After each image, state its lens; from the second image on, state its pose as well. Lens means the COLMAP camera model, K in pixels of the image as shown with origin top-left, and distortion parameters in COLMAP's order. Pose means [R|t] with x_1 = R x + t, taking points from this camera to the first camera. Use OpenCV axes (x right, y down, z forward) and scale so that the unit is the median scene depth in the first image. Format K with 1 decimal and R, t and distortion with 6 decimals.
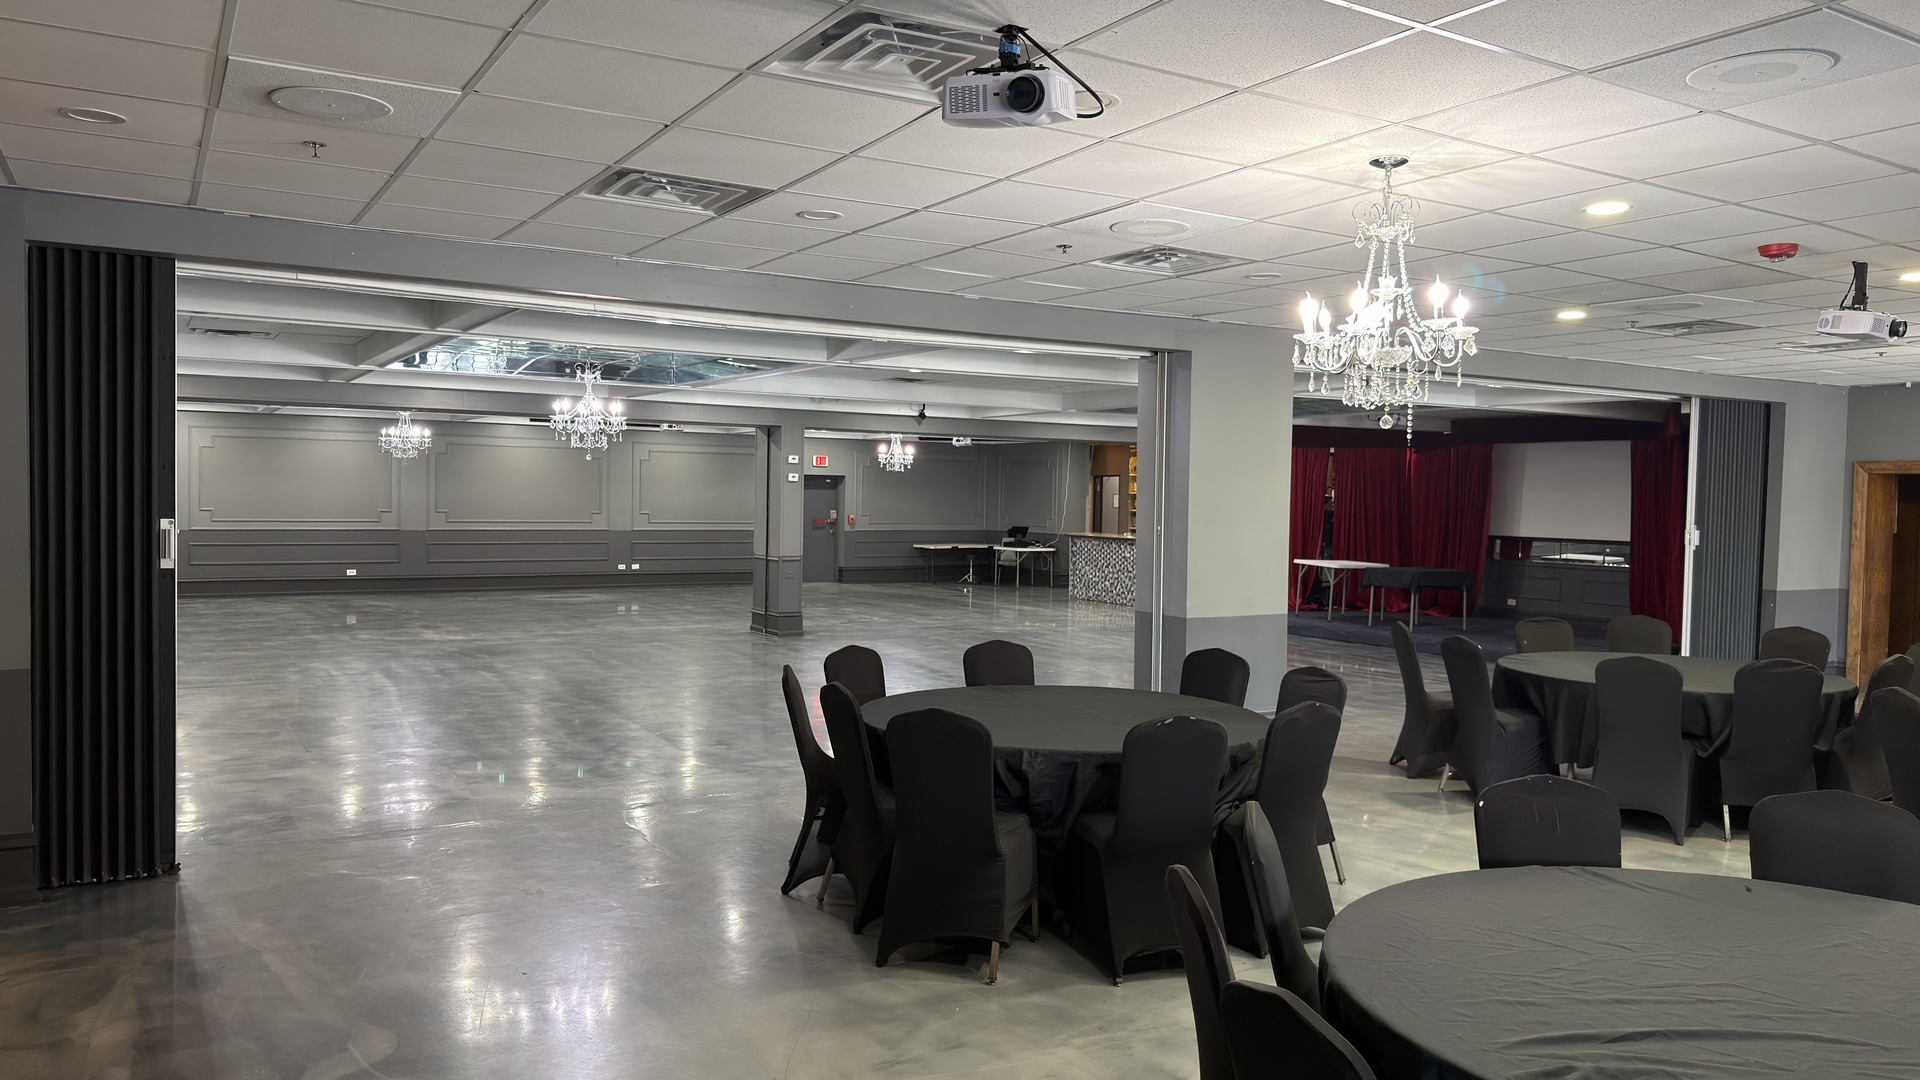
lens RADIAL K [[1325.1, 0, 966.6], [0, 1325.1, 546.8], [0, 0, 1]] dist [0.107397, -0.149801]
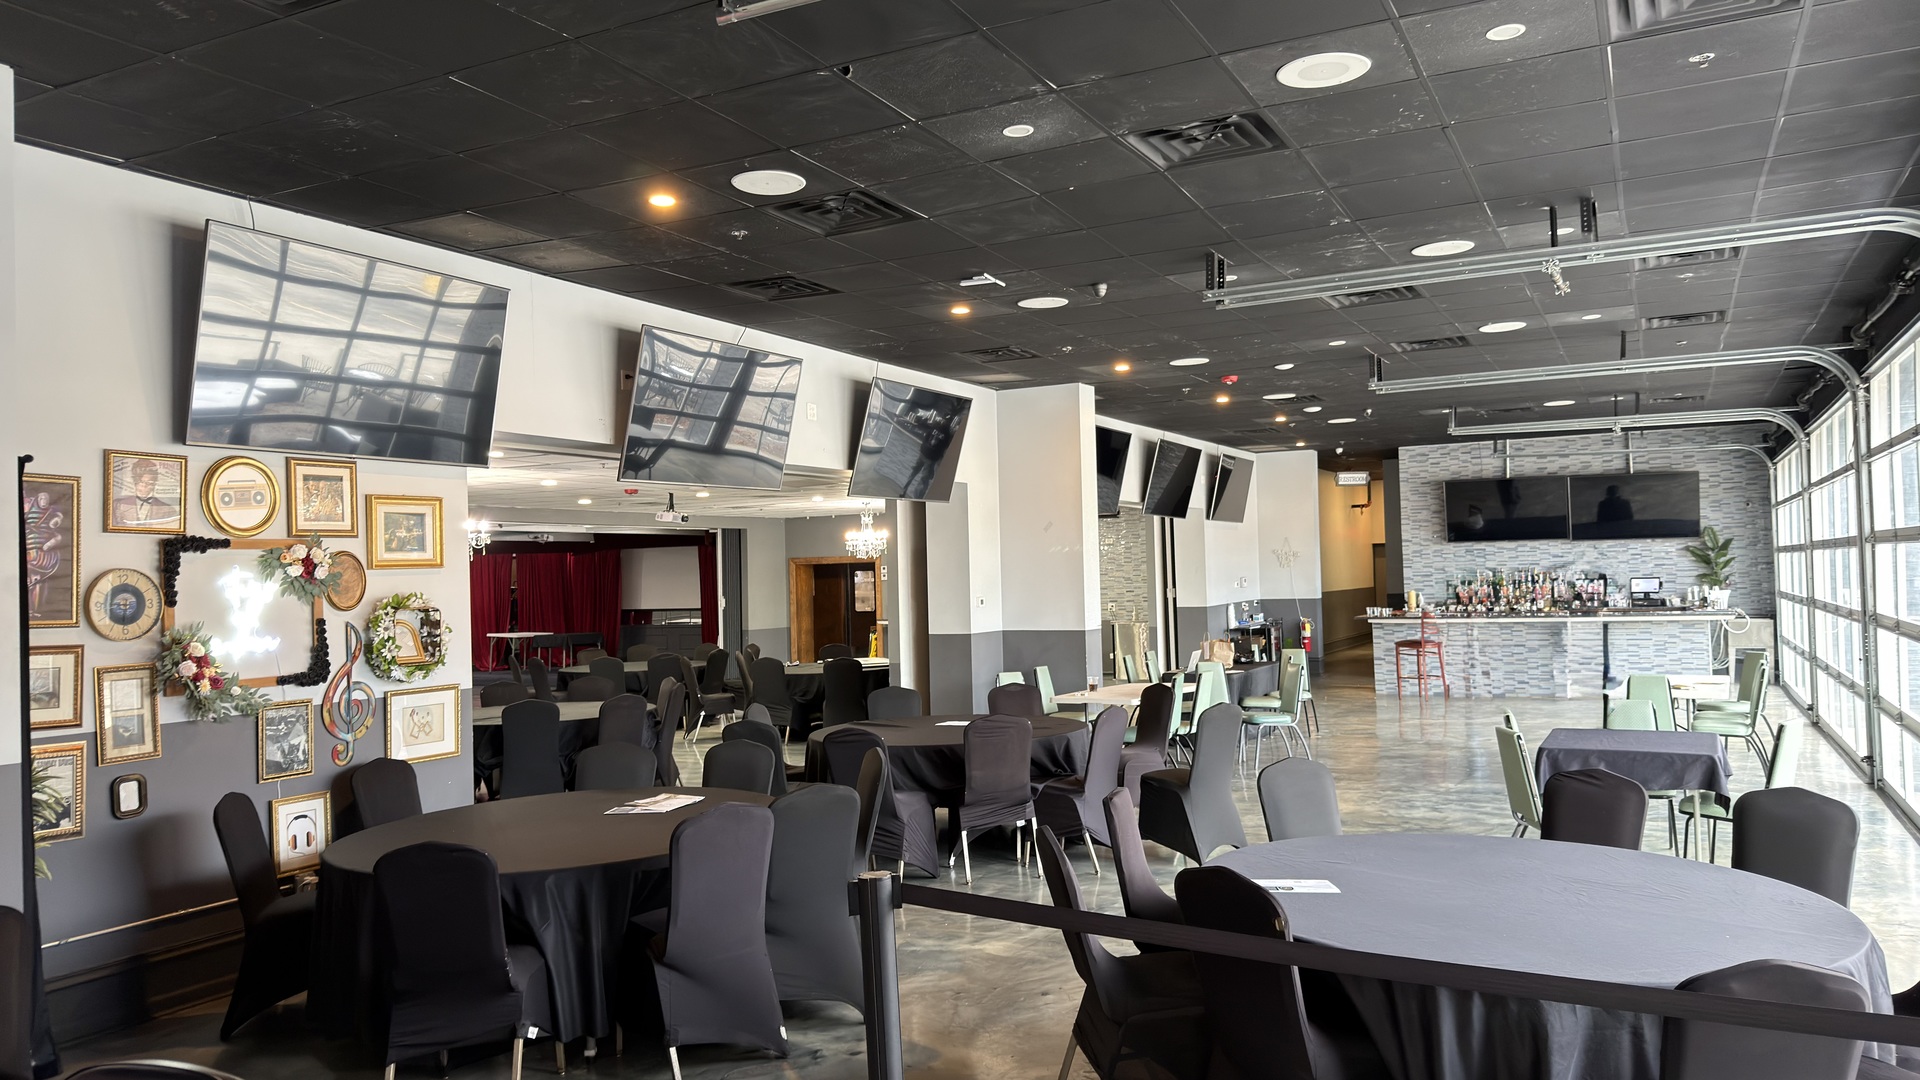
lens RADIAL K [[1325.1, 0, 966.6], [0, 1325.1, 546.8], [0, 0, 1]] dist [0.107397, -0.149801]
pose [[0.860118, -0.028979, 0.509271, -0.068282], [0.060984, 0.997066, -0.046262, 0.024133], [-0.506436, 0.070848, 0.859362, -0.807302]]
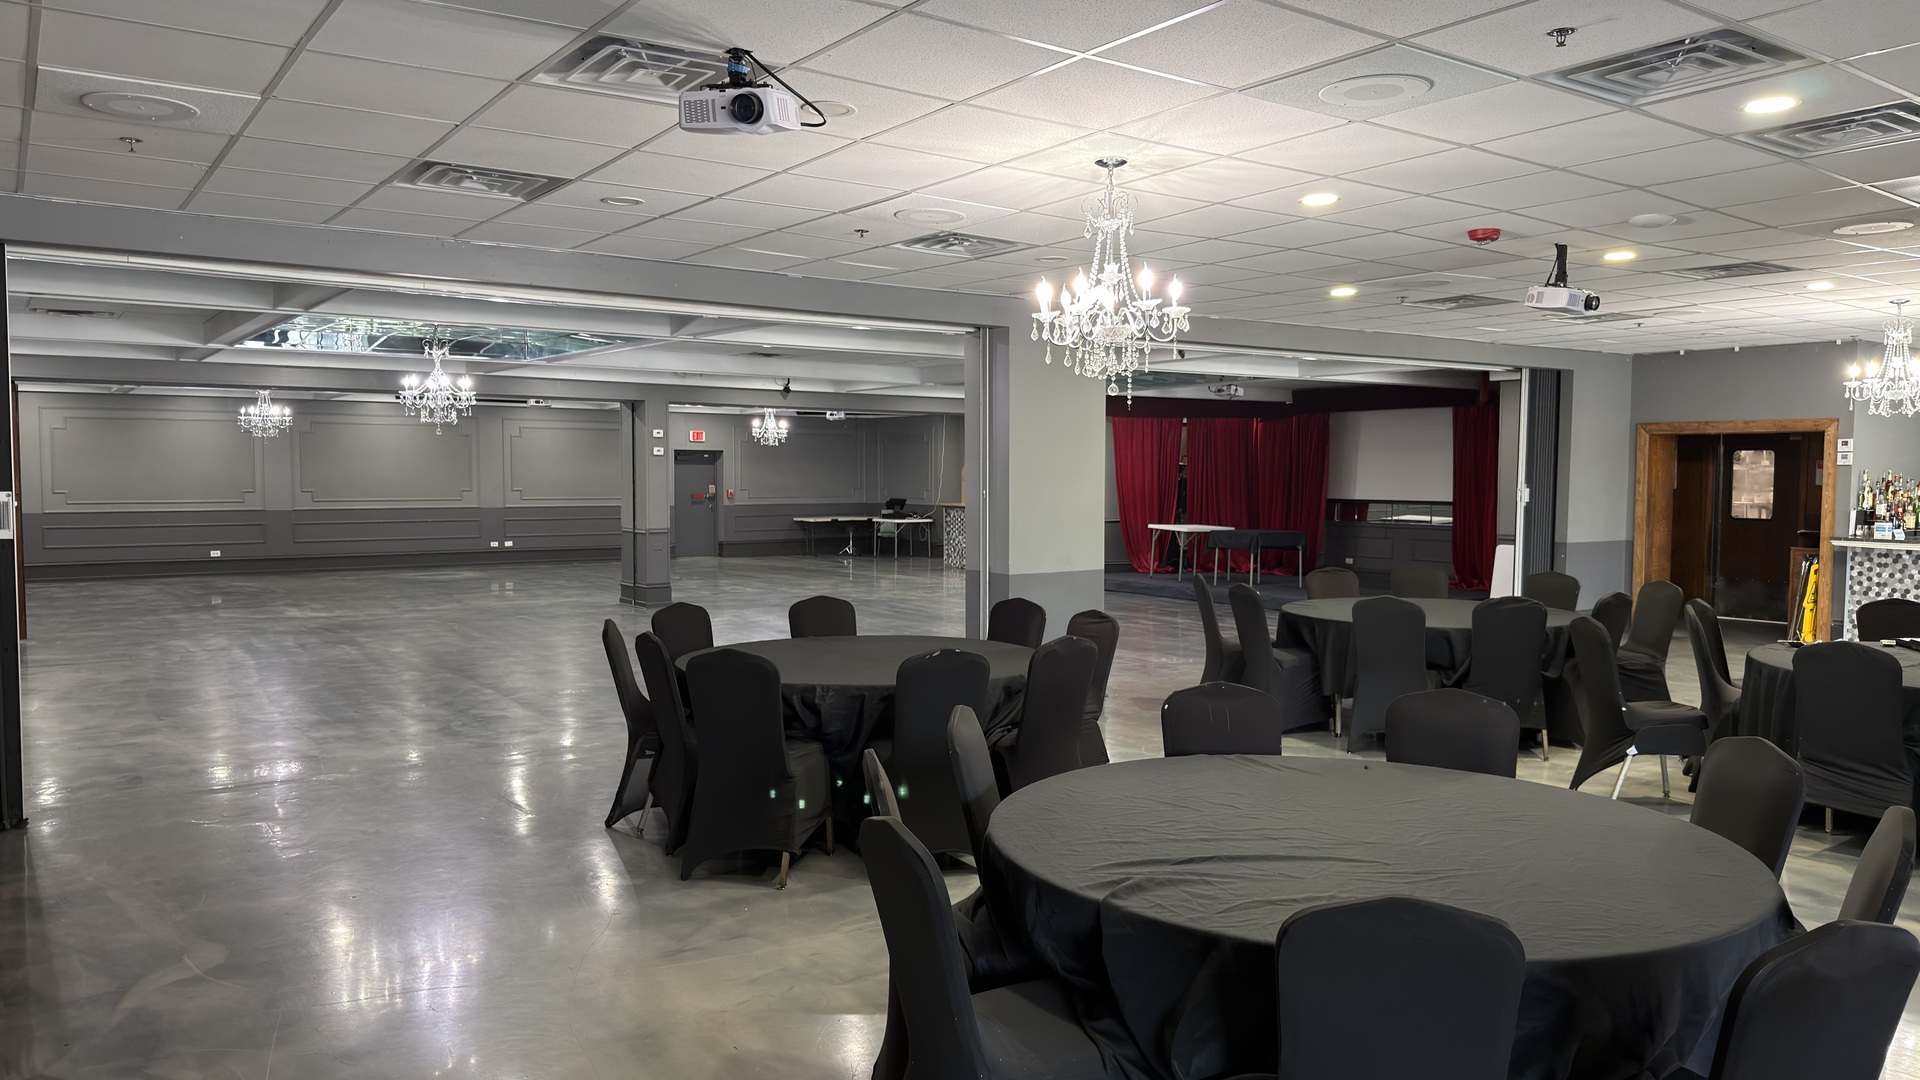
lens RADIAL K [[1325.1, 0, 966.6], [0, 1325.1, 546.8], [0, 0, 1]] dist [0.107397, -0.149801]
pose [[0.997215, -0.017691, 0.072451, 0.042949], [0.016363, 0.999688, 0.018884, 0.008149], [-0.072763, -0.017645, 0.997193, -0.057887]]
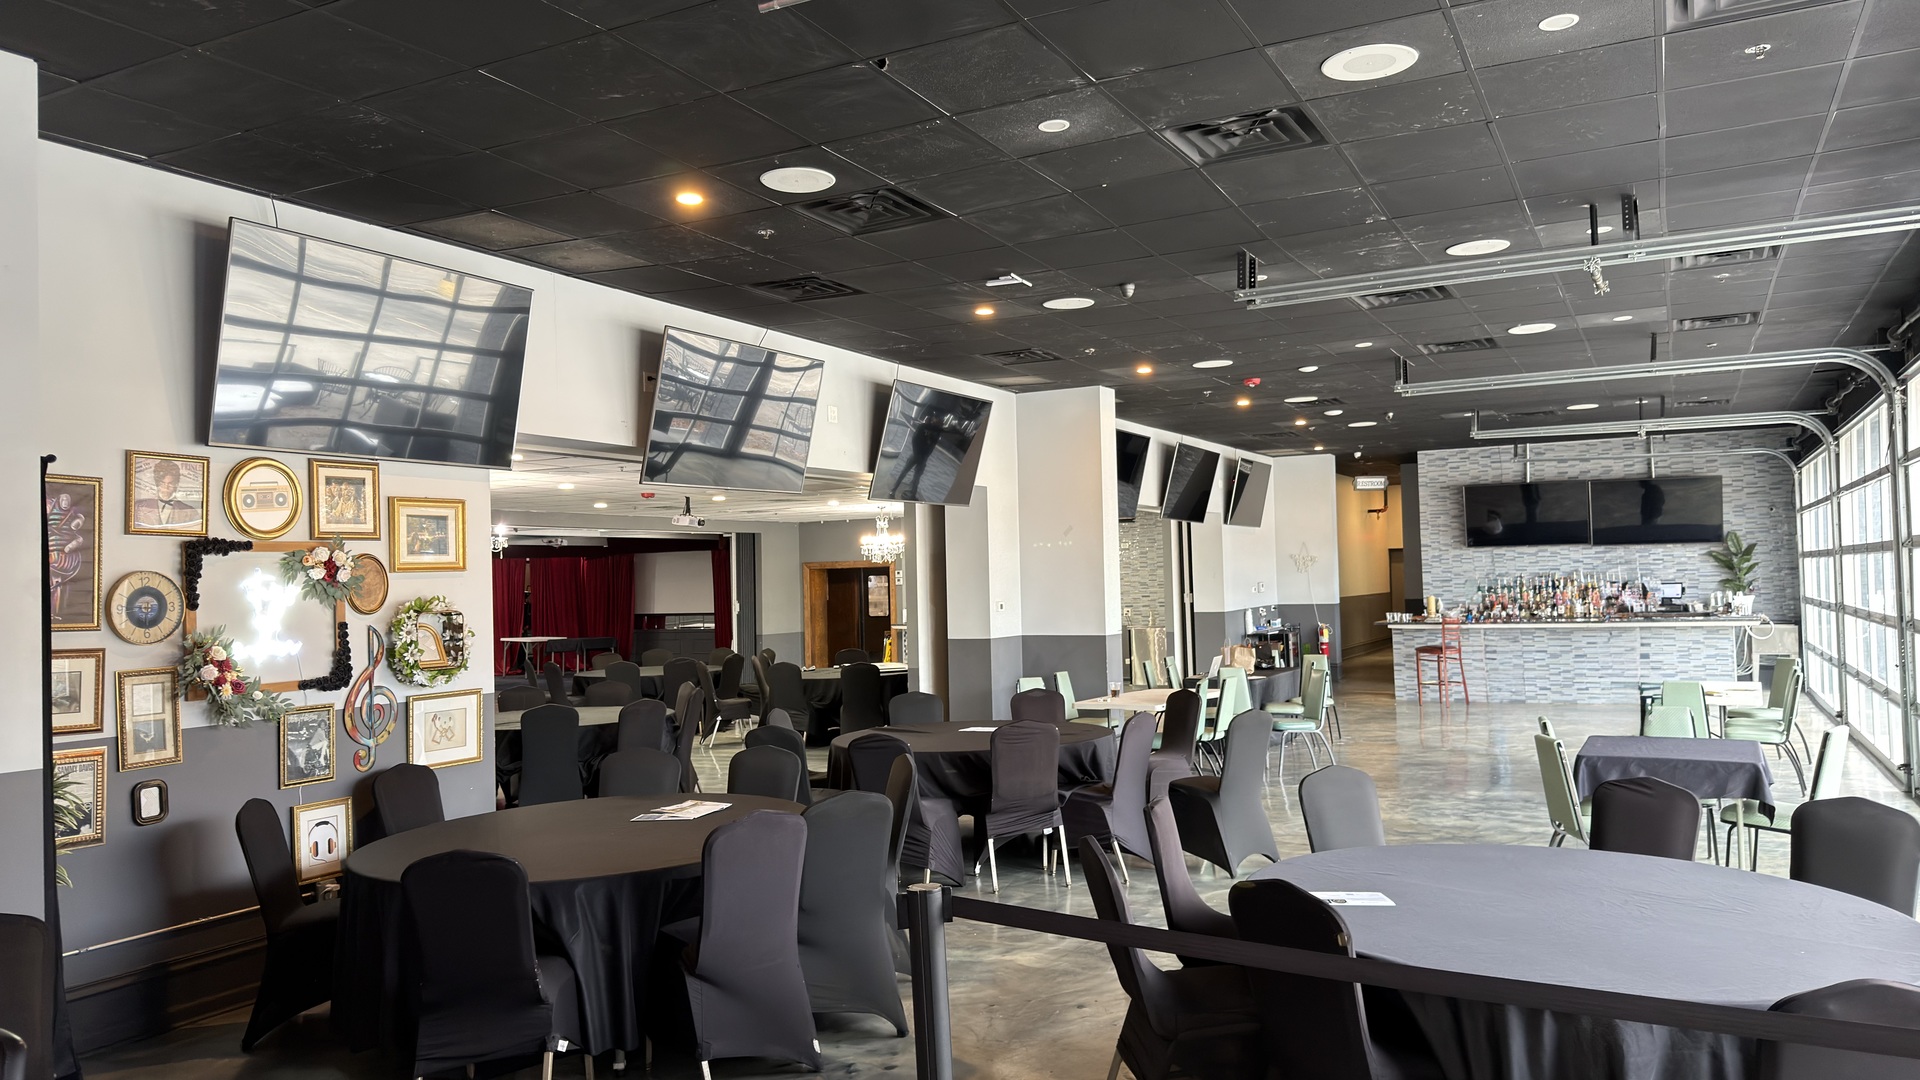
lens RADIAL K [[1325.1, 0, 966.6], [0, 1325.1, 546.8], [0, 0, 1]] dist [0.107397, -0.149801]
pose [[0.863711, -0.026360, 0.503298, -0.071086], [0.059867, 0.996927, -0.050524, 0.024013], [-0.500419, 0.073769, 0.862635, -0.795146]]
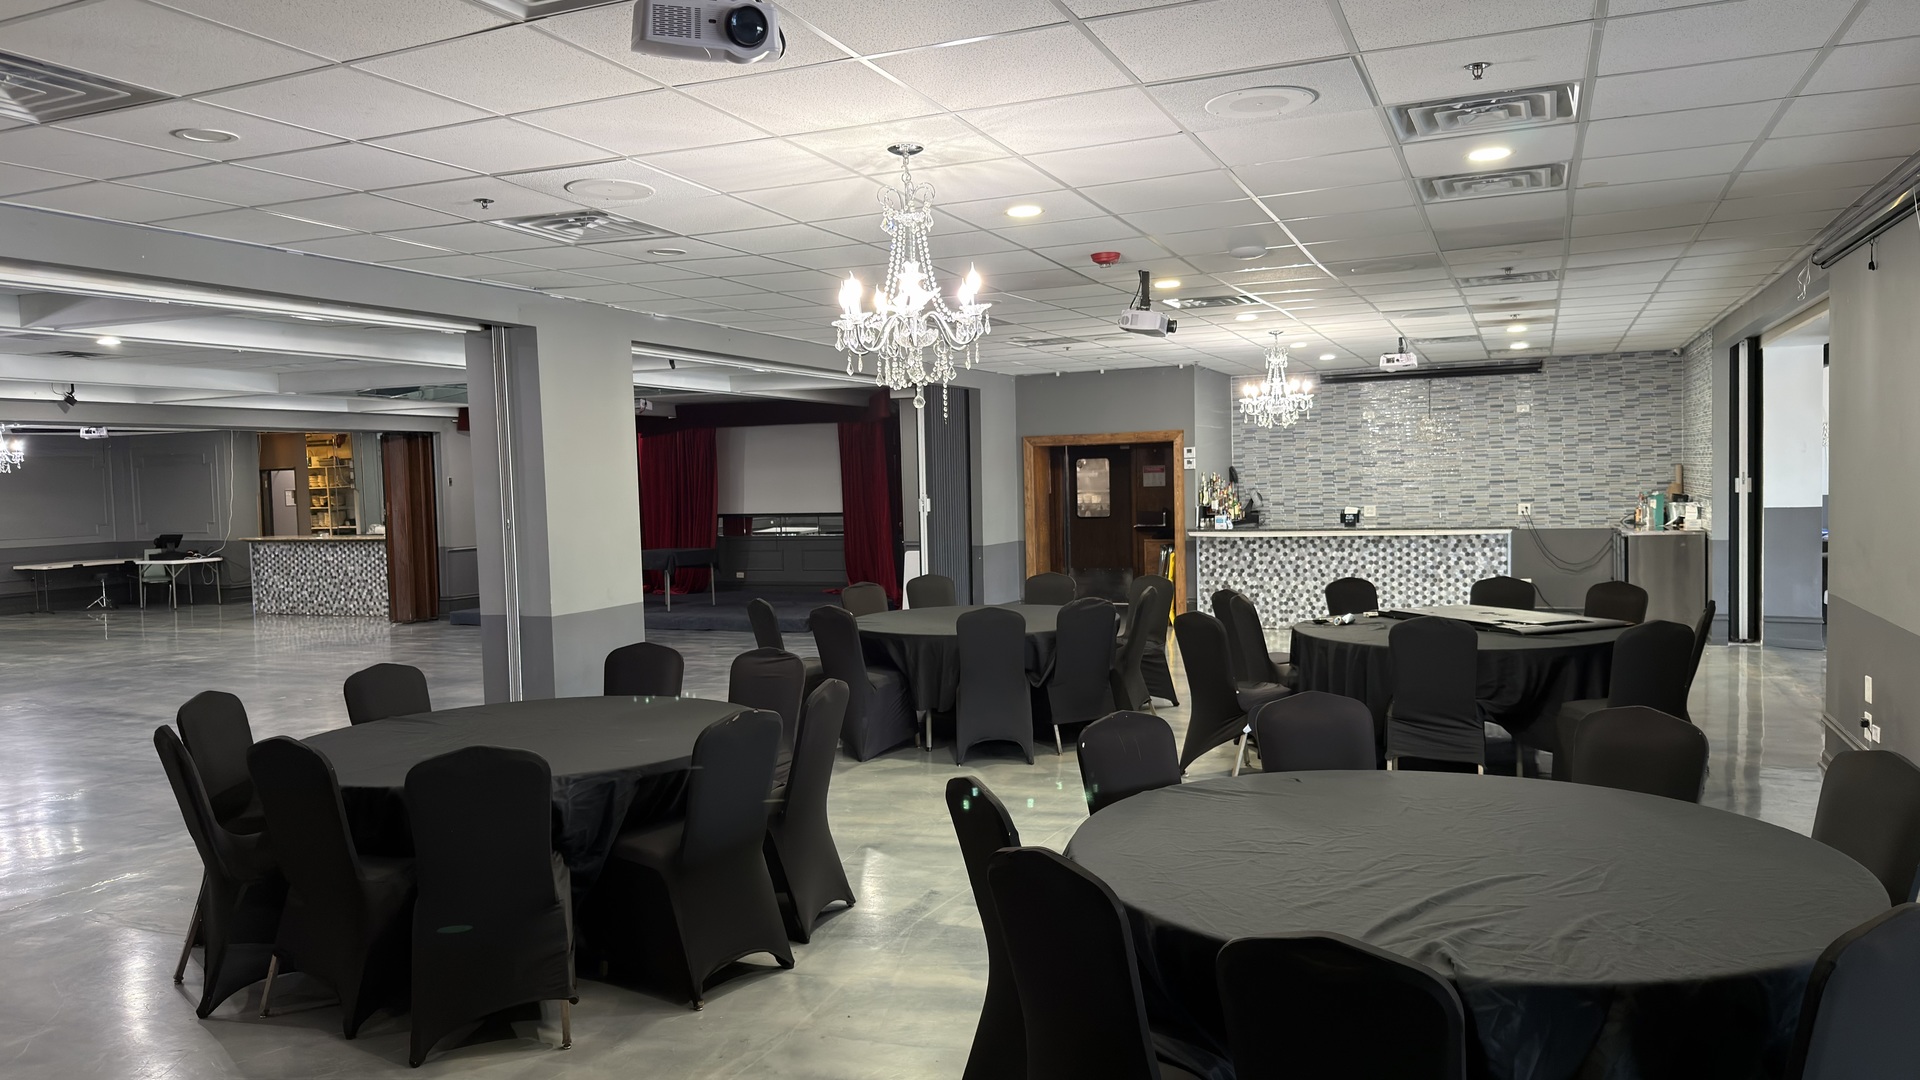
lens RADIAL K [[1330.4, 0, 951.3], [0, 1330.4, 543.5], [0, 0, 1]] dist [0.091703, -0.122174]
pose [[0.814986, -0.067368, 0.575552, -0.114267], [0.063366, 0.997624, 0.027045, -0.003684], [-0.576006, 0.014429, 0.817318, 0.059597]]
